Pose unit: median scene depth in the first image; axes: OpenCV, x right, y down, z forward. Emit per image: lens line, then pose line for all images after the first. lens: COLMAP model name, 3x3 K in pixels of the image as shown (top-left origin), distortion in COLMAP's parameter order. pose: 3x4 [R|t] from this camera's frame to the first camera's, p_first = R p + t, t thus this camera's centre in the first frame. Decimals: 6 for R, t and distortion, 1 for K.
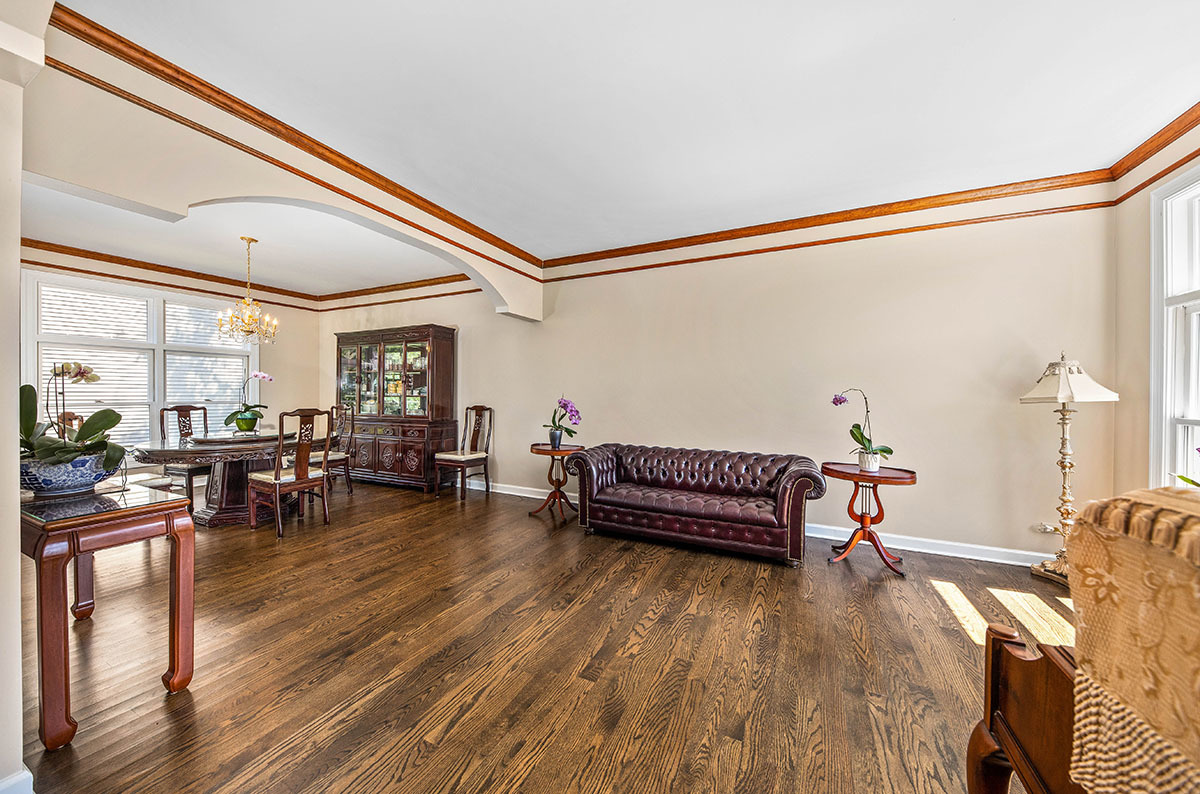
lens RADIAL K [[419.2, 0, 585.2], [0, 419.2, 394.8], [0, 0, 1]] dist [-0.007901, -0.000415]
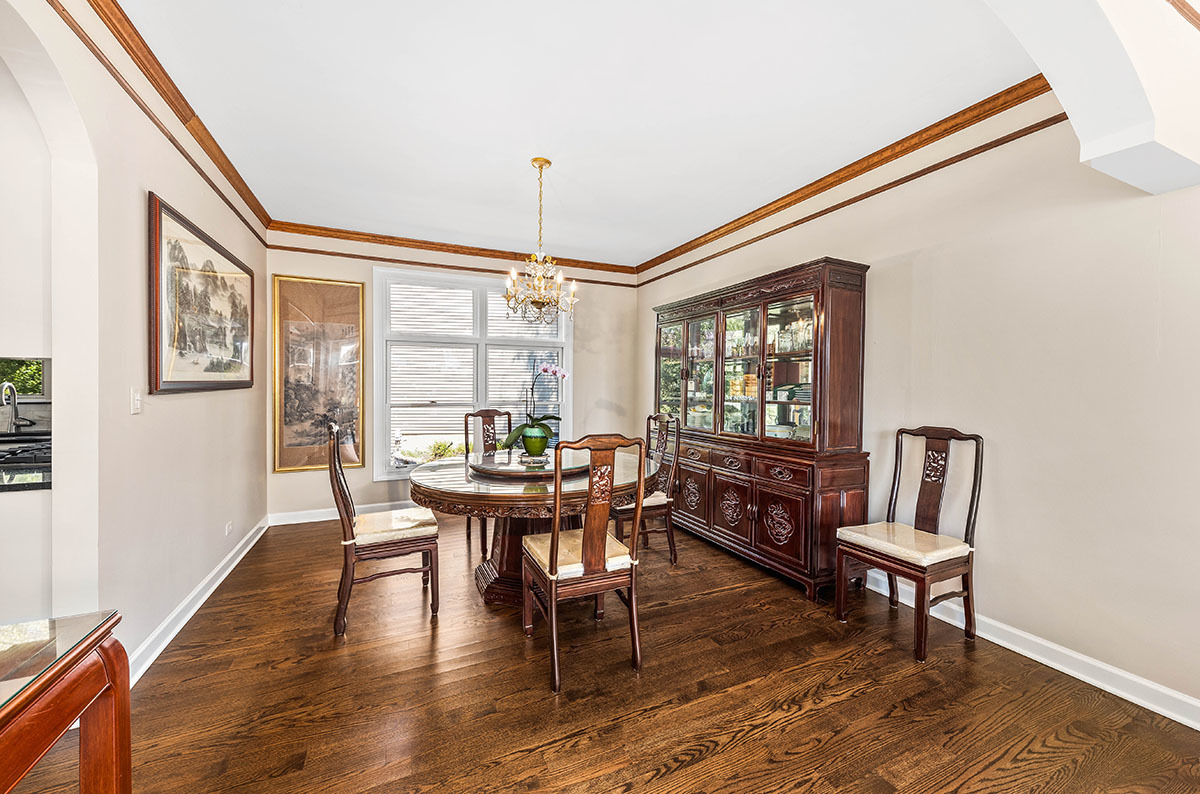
lens RADIAL K [[441.5, 0, 600.2], [0, 441.5, 393.8], [0, 0, 1]] dist [0.000243, 0.000011]
pose [[0.791465, 0.009747, -0.611137, -0.252118], [-0.005246, 0.999944, 0.009154, -0.012540], [0.611192, -0.004039, 0.791472, 0.420532]]
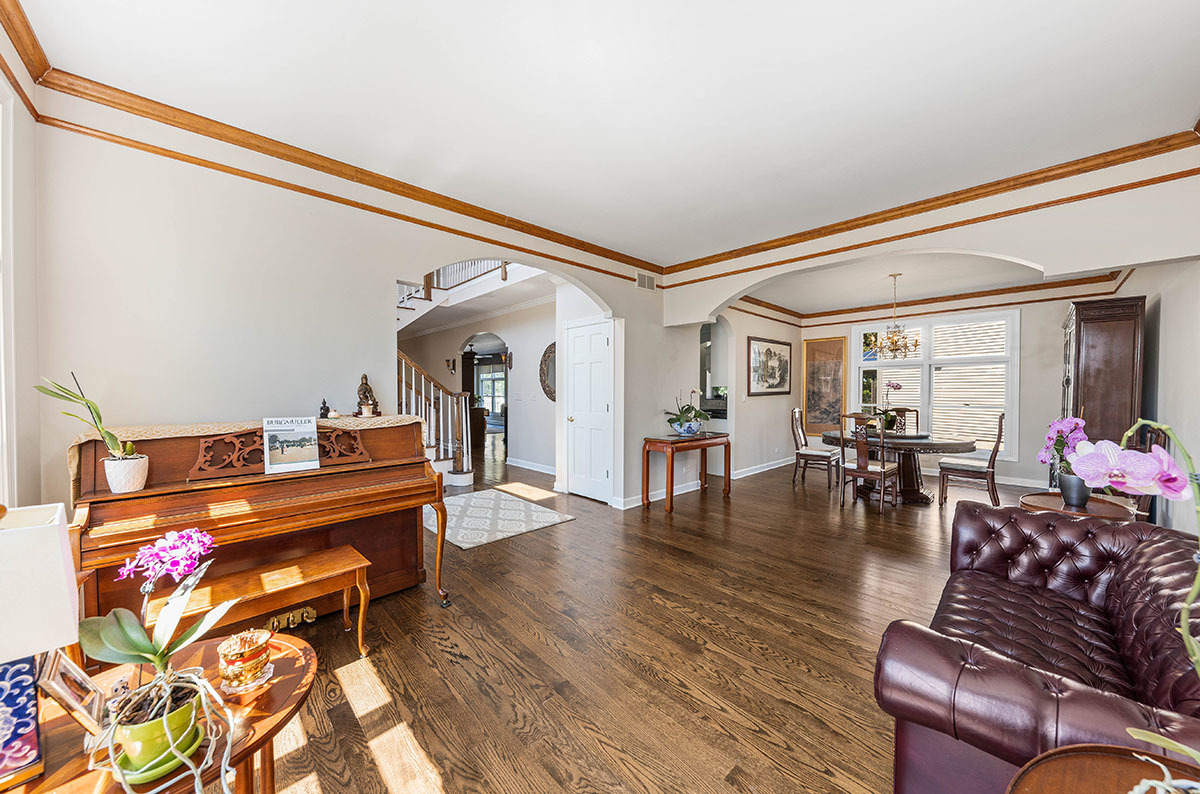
lens RADIAL K [[419.2, 0, 598.5], [0, 419.2, 397.4], [0, 0, 1]] dist [-0.007901, -0.000415]
pose [[-0.341259, 0.012180, -0.939890, 0.563203], [-0.009469, 0.999821, 0.016394, -0.020344], [0.939921, 0.014494, -0.341083, 0.503628]]
